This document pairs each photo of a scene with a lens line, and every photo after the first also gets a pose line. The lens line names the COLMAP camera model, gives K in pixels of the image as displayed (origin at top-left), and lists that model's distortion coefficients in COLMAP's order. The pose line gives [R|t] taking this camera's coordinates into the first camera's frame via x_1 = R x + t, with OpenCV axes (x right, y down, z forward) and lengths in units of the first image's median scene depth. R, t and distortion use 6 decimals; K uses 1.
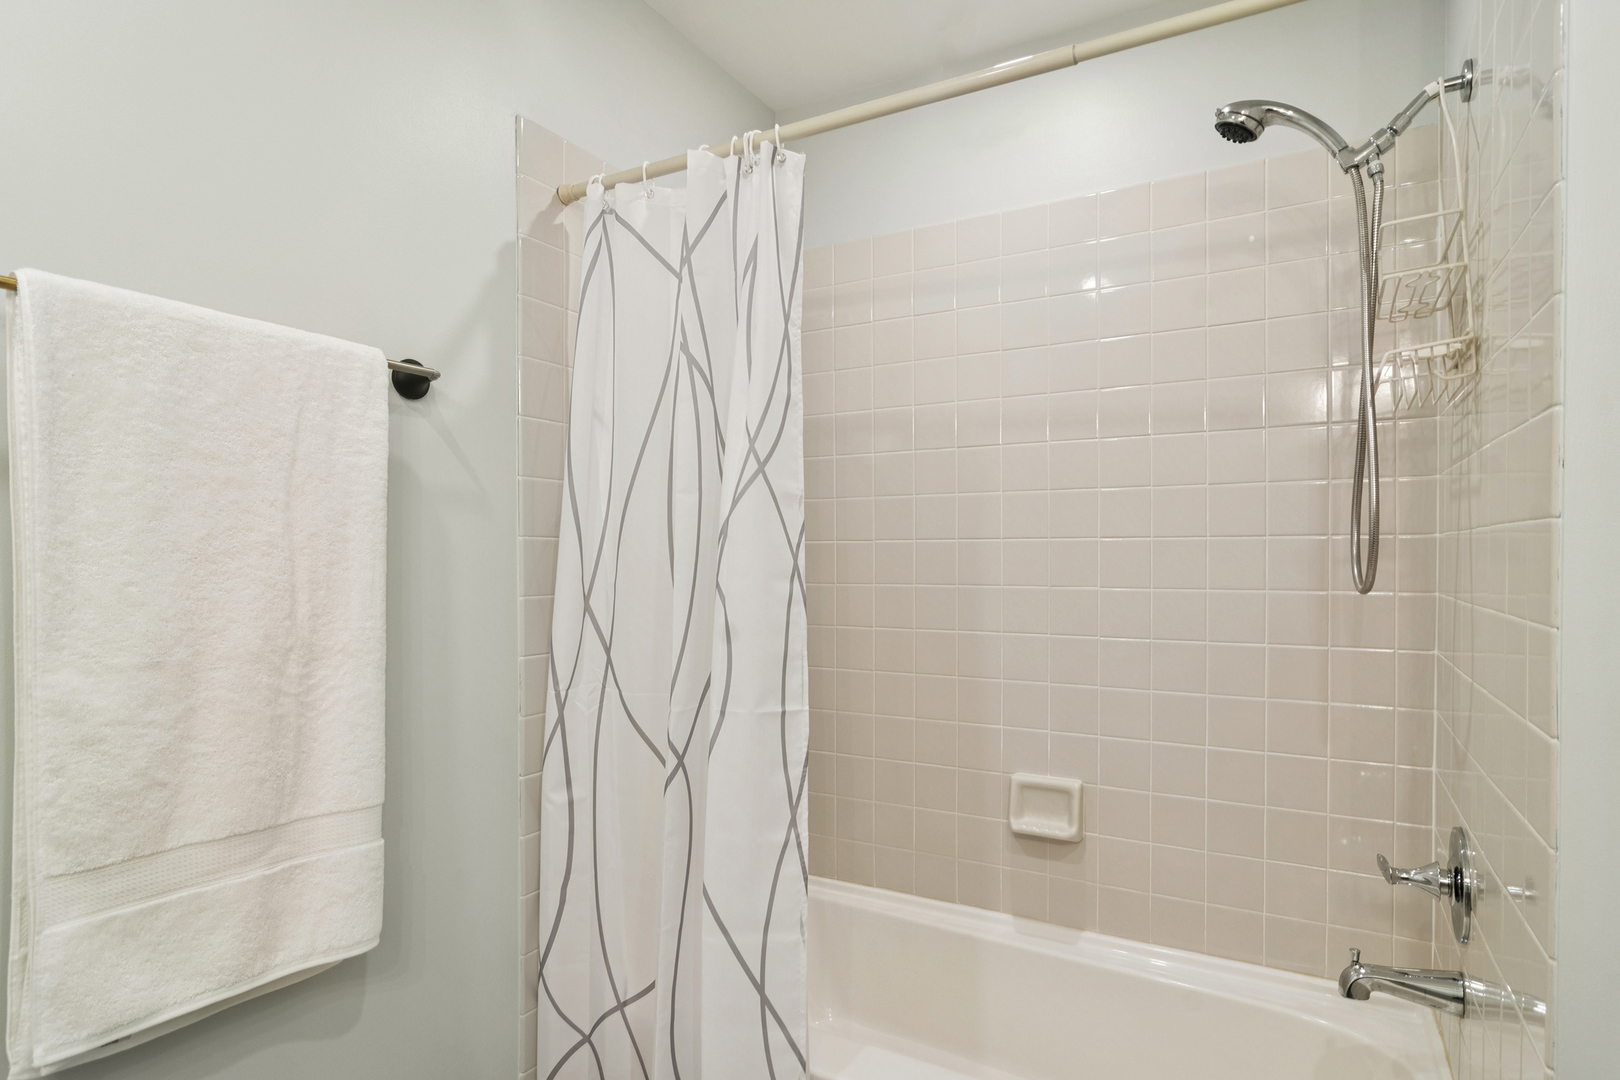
lens RADIAL K [[894.4, 0, 808.2], [0, 894.4, 565.6], [0, 0, 1]] dist [-0.000254, 0.001571]
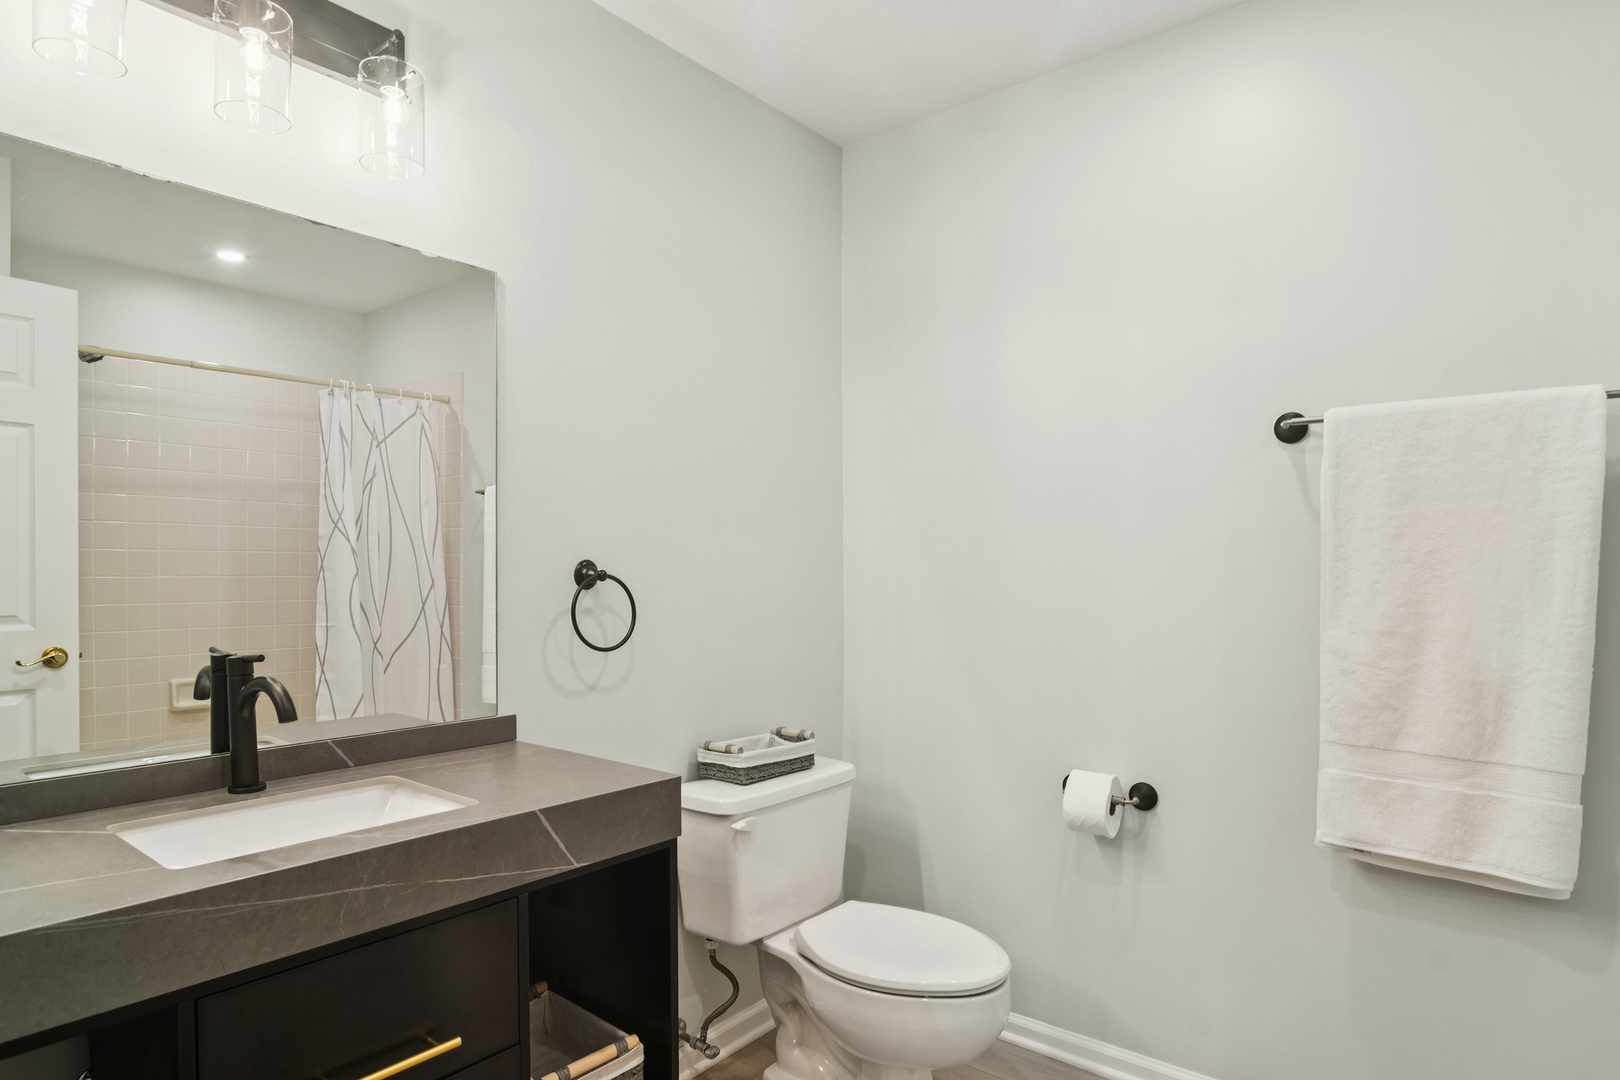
lens RADIAL K [[894.4, 0, 808.2], [0, 894.4, 565.6], [0, 0, 1]] dist [-0.000254, 0.001571]
pose [[-0.175273, -0.002060, -0.984518, 1.002415], [-0.007851, 0.999969, -0.000694, -0.000985], [0.984489, 0.007608, -0.175284, 0.242318]]
